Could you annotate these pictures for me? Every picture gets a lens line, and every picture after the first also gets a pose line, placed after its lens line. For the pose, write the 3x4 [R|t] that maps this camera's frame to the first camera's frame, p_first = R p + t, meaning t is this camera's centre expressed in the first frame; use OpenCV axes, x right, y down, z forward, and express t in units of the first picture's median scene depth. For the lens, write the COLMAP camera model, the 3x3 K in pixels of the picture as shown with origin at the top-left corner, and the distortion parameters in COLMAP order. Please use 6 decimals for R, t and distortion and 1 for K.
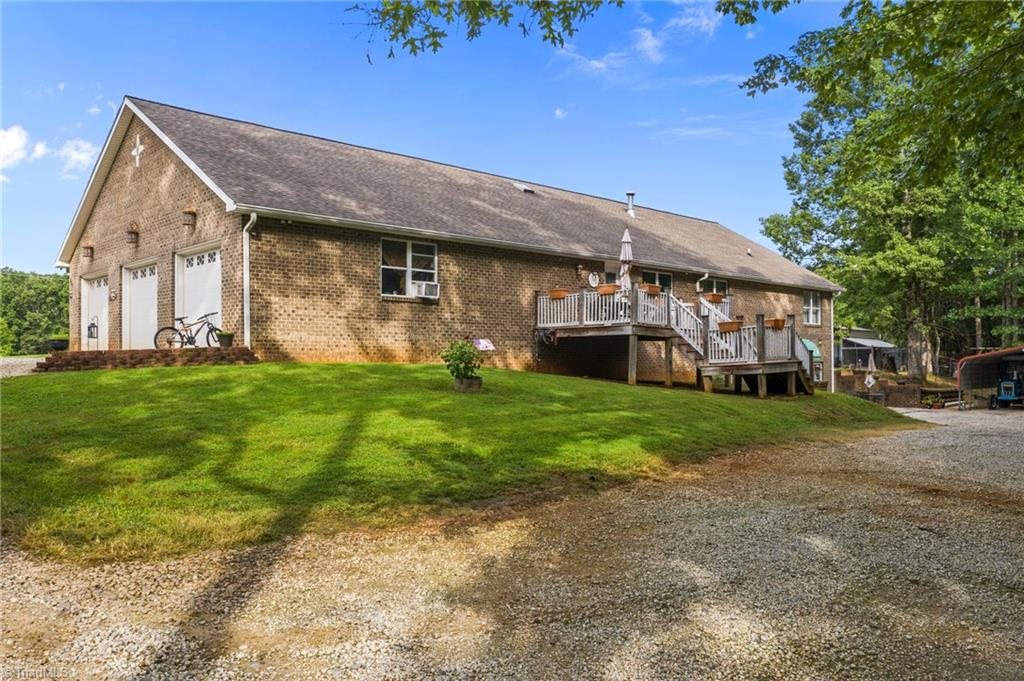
lens RADIAL K [[807.1, 0, 500.7], [0, 807.1, 367.1], [0, 0, 1]] dist [-0.034834, 0.004907]
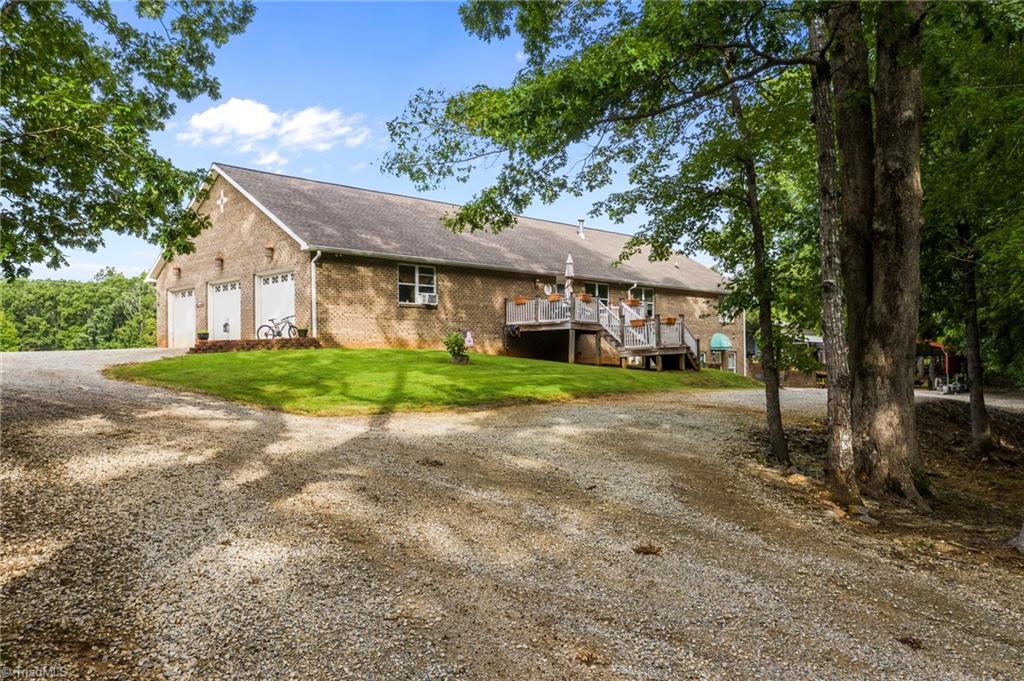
lens RADIAL K [[807.1, 0, 500.7], [0, 807.1, 367.1], [0, 0, 1]] dist [-0.034834, 0.004907]
pose [[0.999628, -0.007923, 0.026092, -0.001829], [0.007949, 0.999968, -0.000892, 0.027962], [-0.026085, 0.001099, 0.999659, -0.436822]]
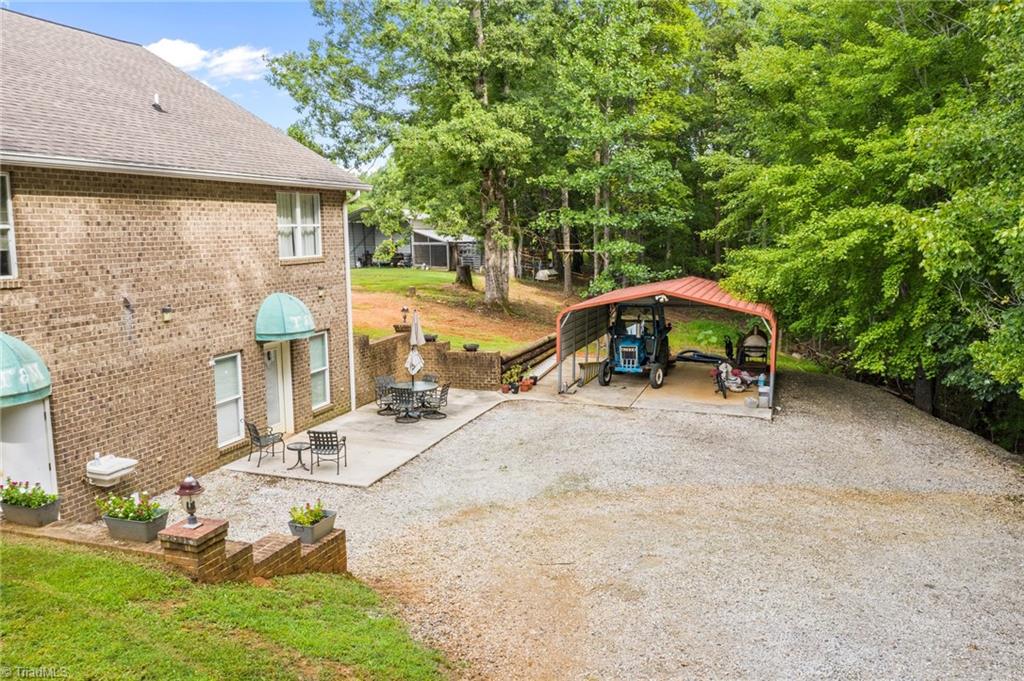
lens RADIAL K [[824.7, 0, 495.7], [0, 824.7, 321.7], [0, 0, 1]] dist [-0.042796, 0.009546]
pose [[0.888864, -0.055145, 0.454840, 0.444406], [0.008831, 0.994608, 0.103329, -0.111694], [-0.458086, -0.087829, 0.884559, 0.839689]]
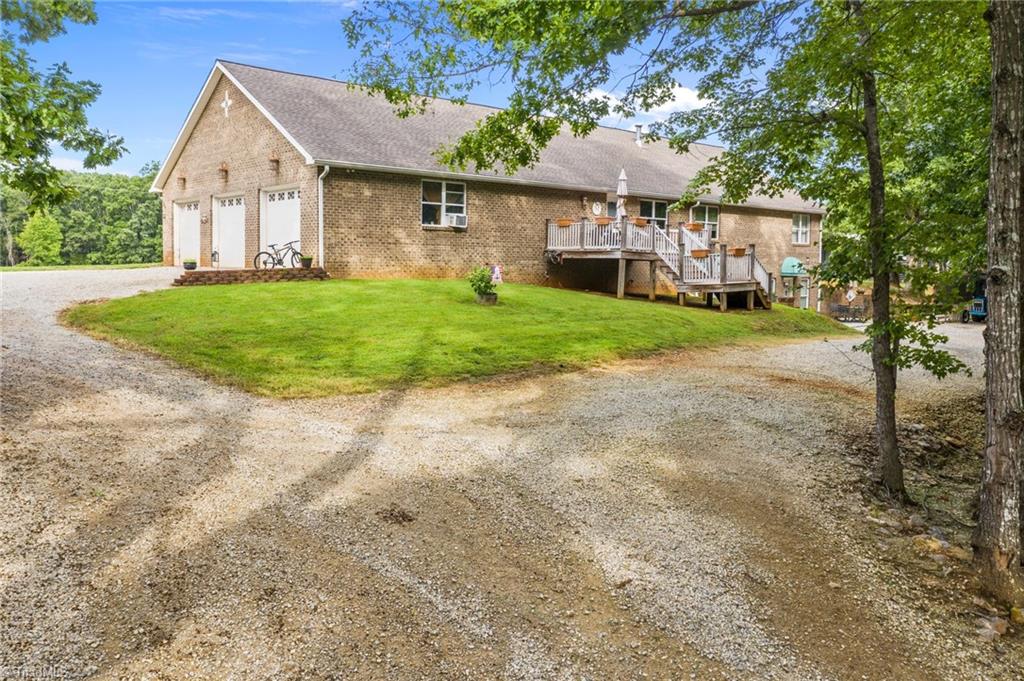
lens RADIAL K [[824.7, 0, 495.7], [0, 824.7, 321.7], [0, 0, 1]] dist [-0.042796, 0.009546]
pose [[0.998918, 0.017933, -0.042906, 0.025134], [-0.015068, 0.997693, 0.066197, -0.023942], [0.043994, -0.065479, 0.996884, -0.277820]]
